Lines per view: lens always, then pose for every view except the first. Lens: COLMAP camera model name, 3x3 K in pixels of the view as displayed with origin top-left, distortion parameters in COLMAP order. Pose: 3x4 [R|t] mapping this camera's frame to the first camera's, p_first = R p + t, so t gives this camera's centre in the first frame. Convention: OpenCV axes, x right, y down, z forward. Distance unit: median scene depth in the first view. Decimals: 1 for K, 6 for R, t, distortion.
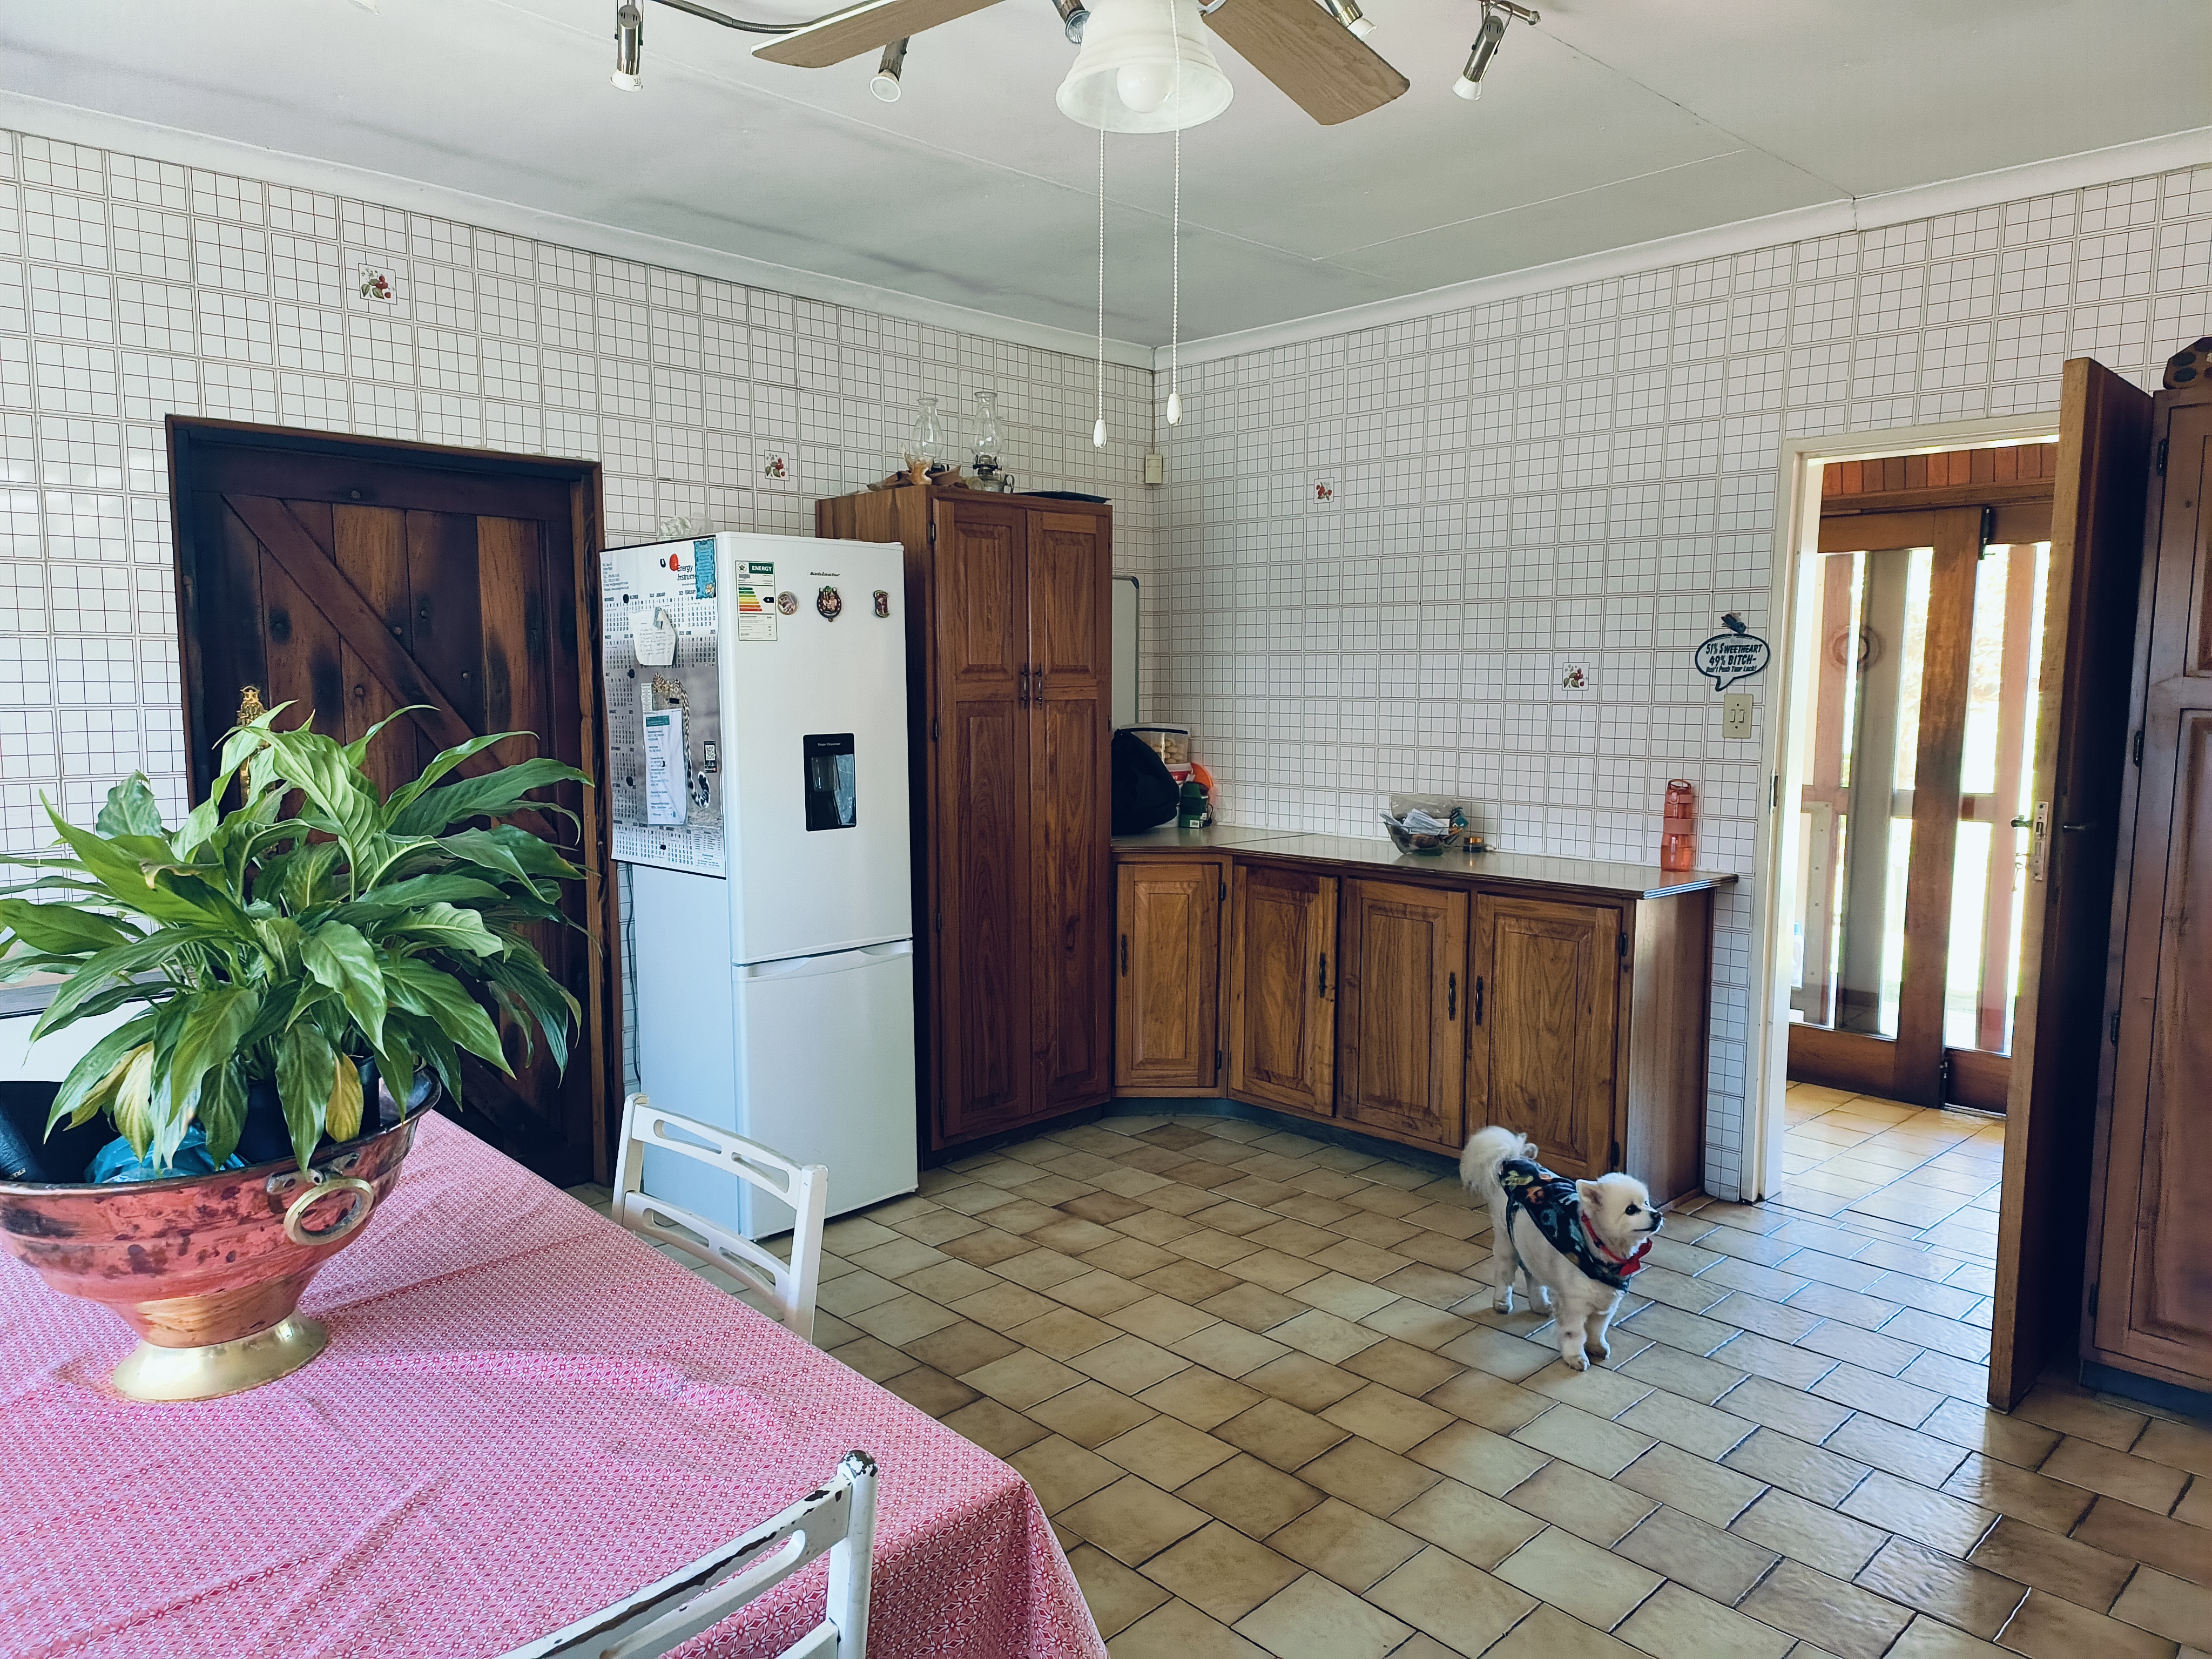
lens RADIAL K [[1465.3, 0, 1114.1], [0, 1465.3, 829.9], [0, 0, 1]] dist [0.063668, -0.033835]
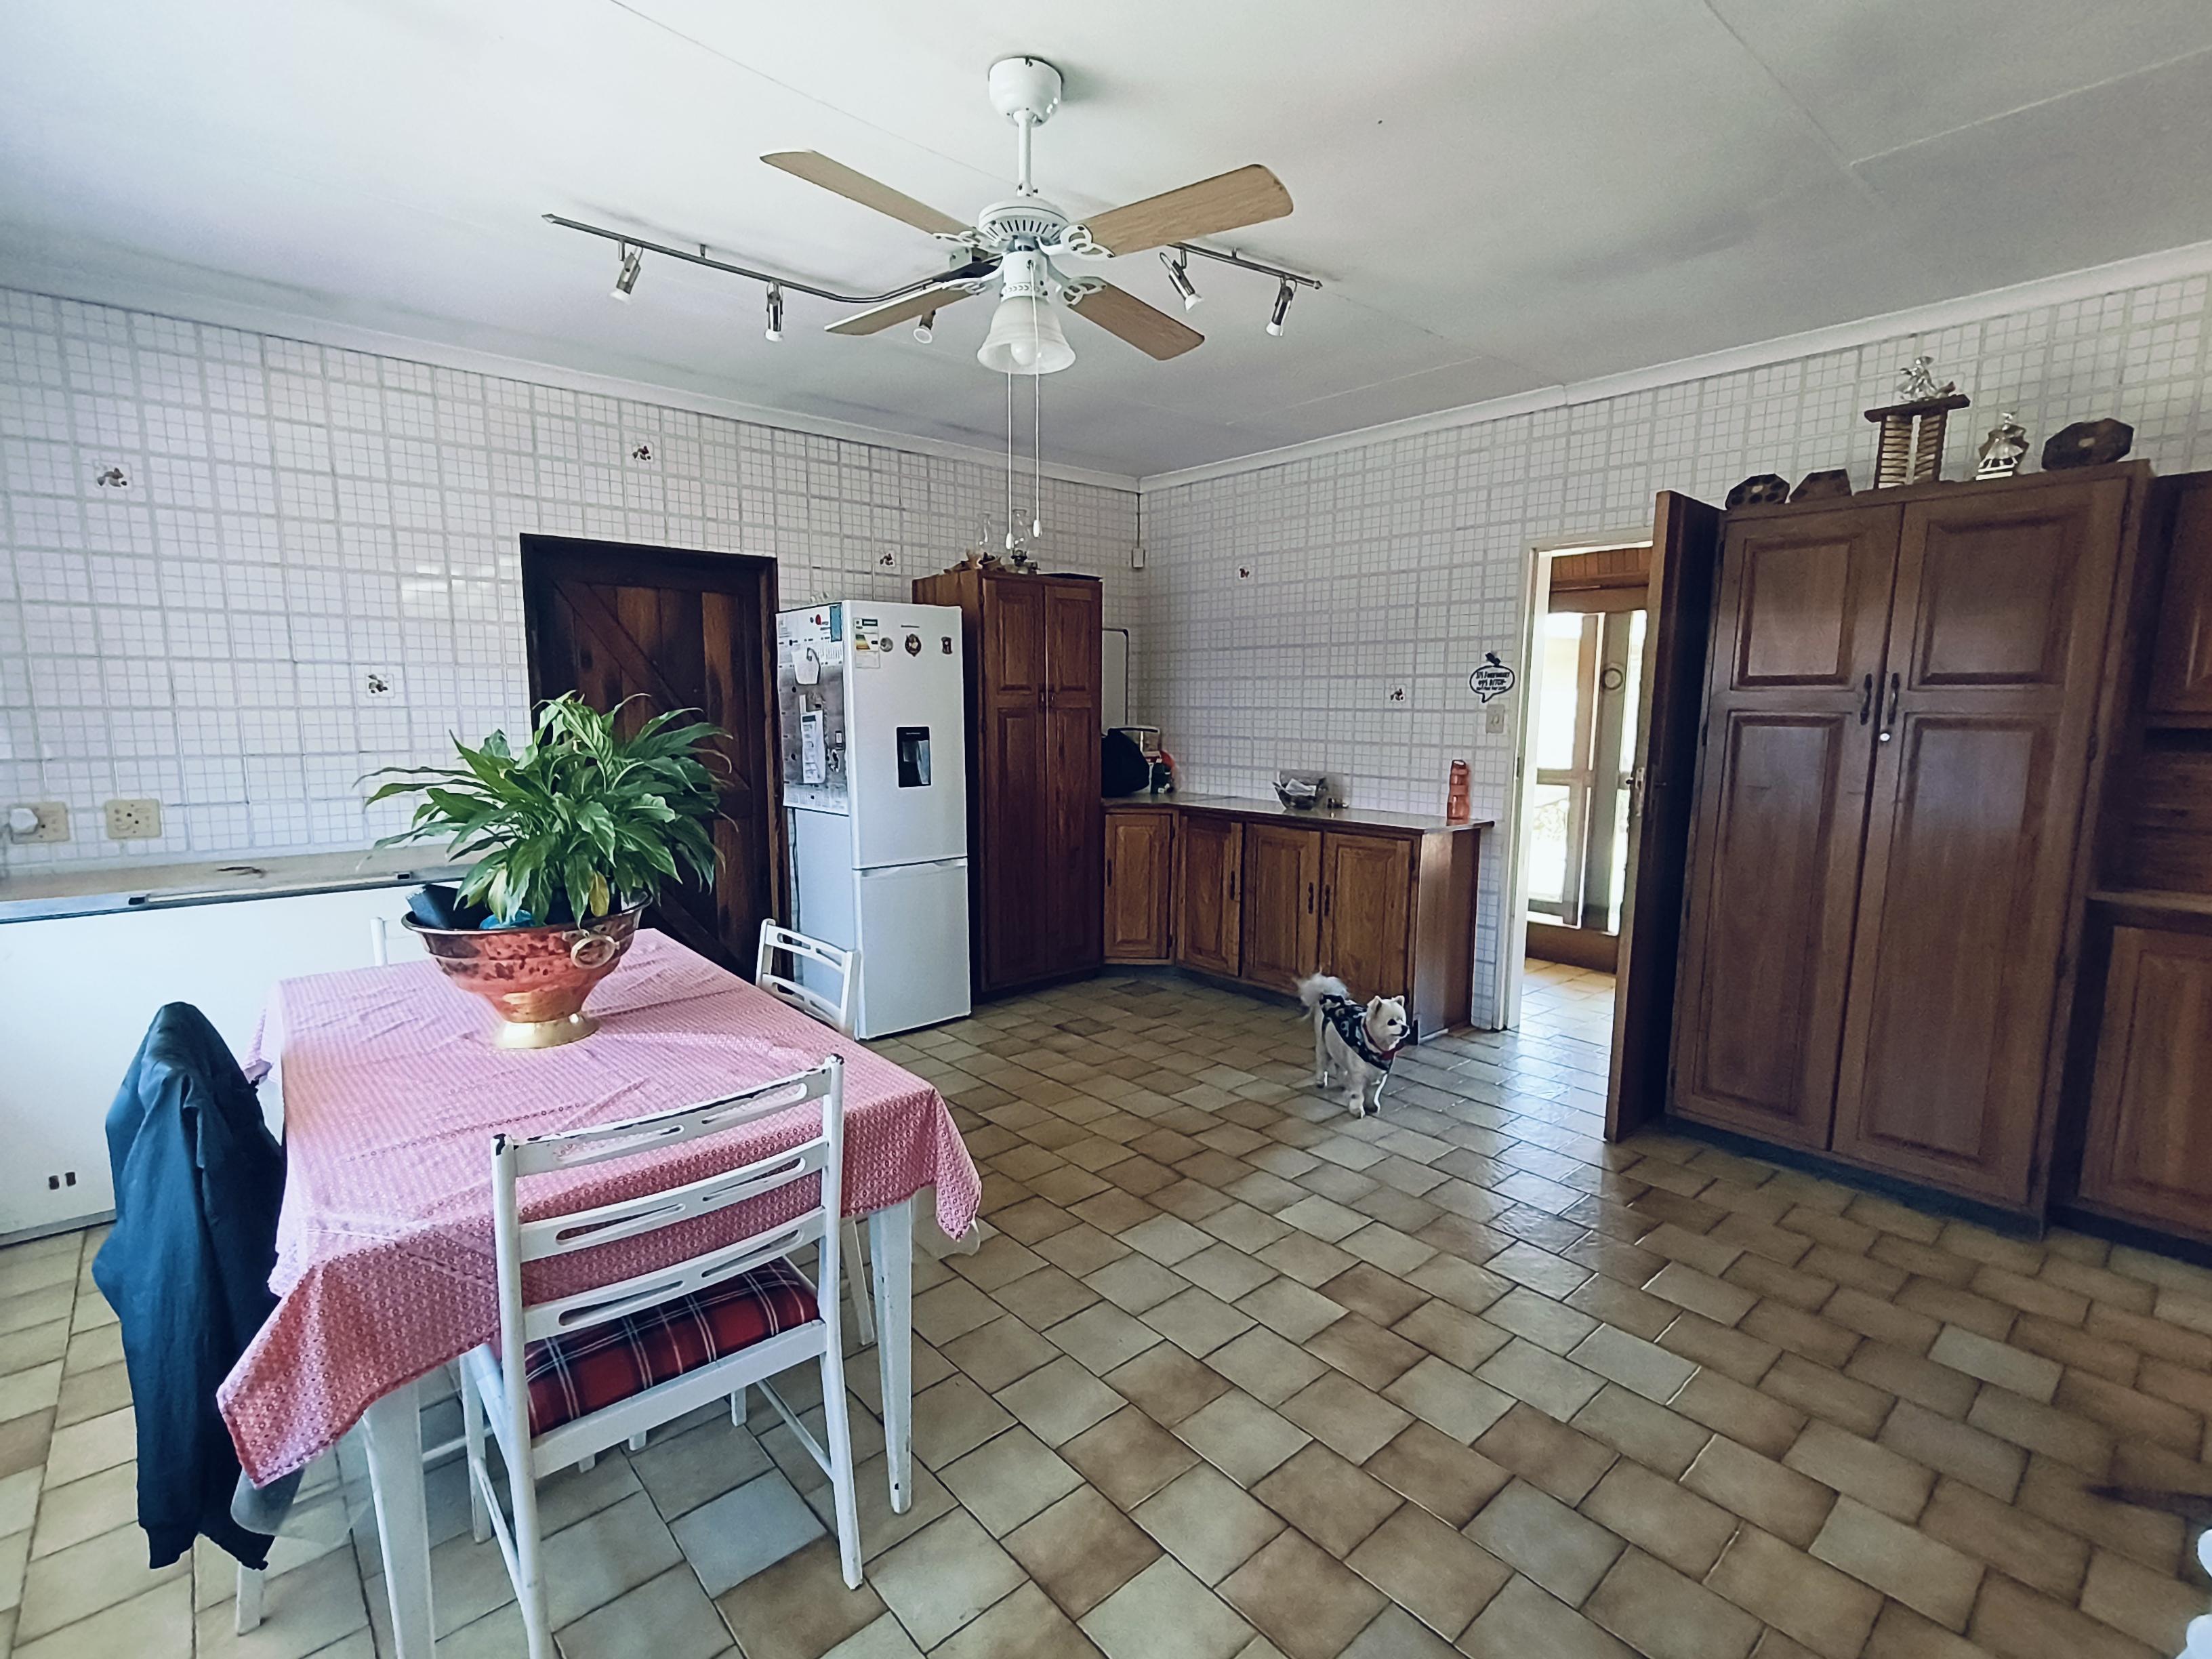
lens RADIAL K [[1027.5, 0, 1101.9], [0, 1027.5, 841.0], [0, 0, 1]] dist [0.004406, 0.001578]
pose [[0.998290, 0.010460, -0.057520, 0.079939], [-0.008762, 0.999521, 0.029693, 0.024915], [0.057803, -0.029139, 0.997903, -0.111555]]
